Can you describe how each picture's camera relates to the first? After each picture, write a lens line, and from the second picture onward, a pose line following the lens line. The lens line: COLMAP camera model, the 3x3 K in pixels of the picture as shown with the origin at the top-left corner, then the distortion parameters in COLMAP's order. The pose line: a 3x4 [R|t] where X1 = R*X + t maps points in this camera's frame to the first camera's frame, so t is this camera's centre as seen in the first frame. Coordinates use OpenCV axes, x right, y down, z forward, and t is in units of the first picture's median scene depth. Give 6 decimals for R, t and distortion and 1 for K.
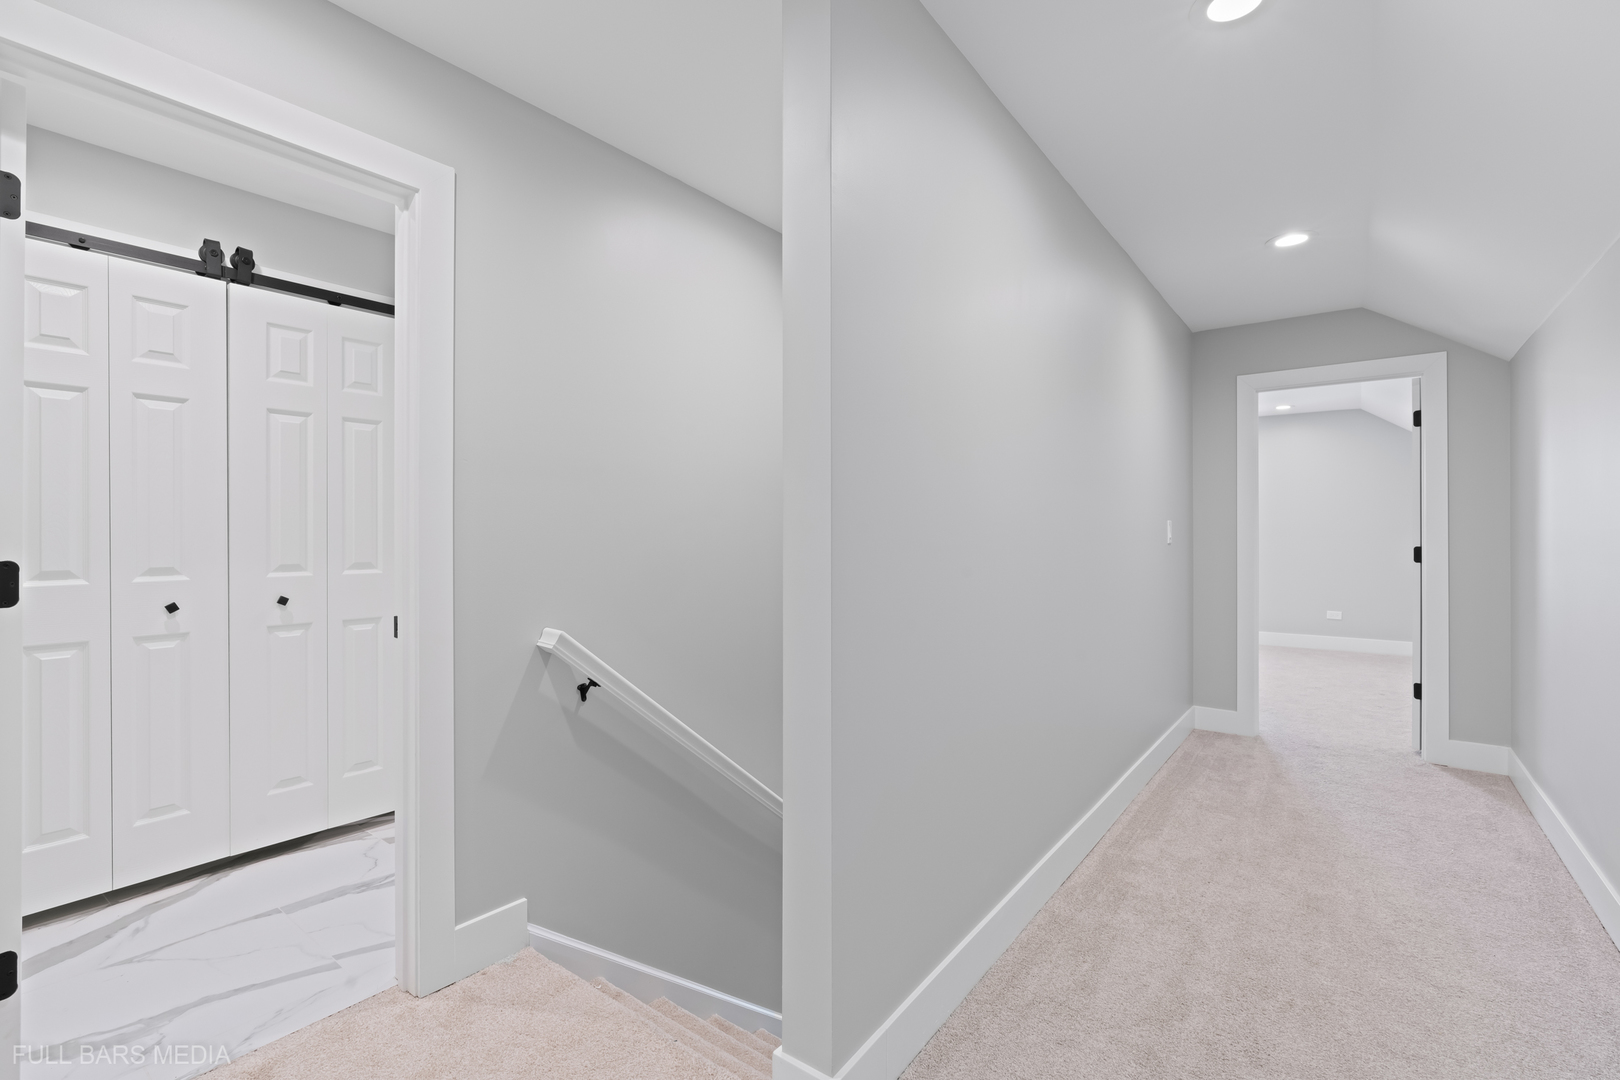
lens RADIAL K [[741.1, 0, 800.0], [0, 741.1, 525.9], [0, 0, 1]] dist [0.003870, 0.000780]
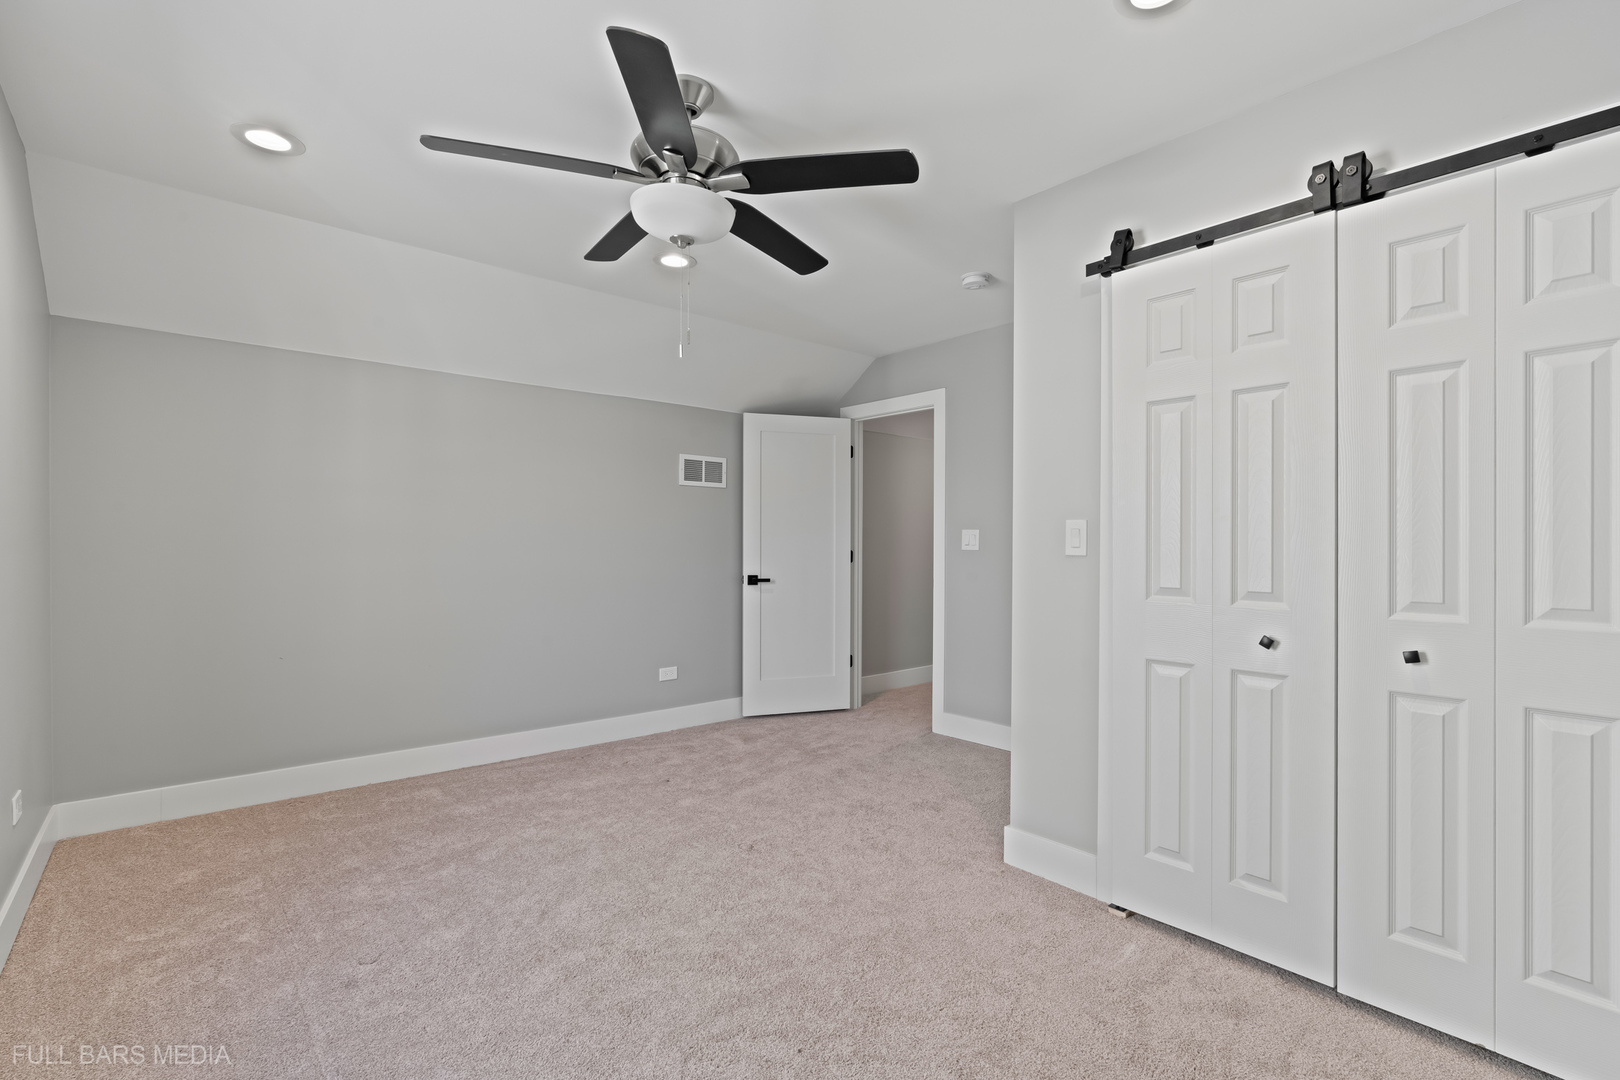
lens RADIAL K [[741.1, 0, 799.1], [0, 741.1, 551.5], [0, 0, 1]] dist [0.003870, 0.000780]
pose [[-0.235889, 0.003765, -0.971773, 0.070057], [-0.012274, 0.999901, 0.006854, 0.012073], [0.971702, 0.013544, -0.235819, 0.635963]]
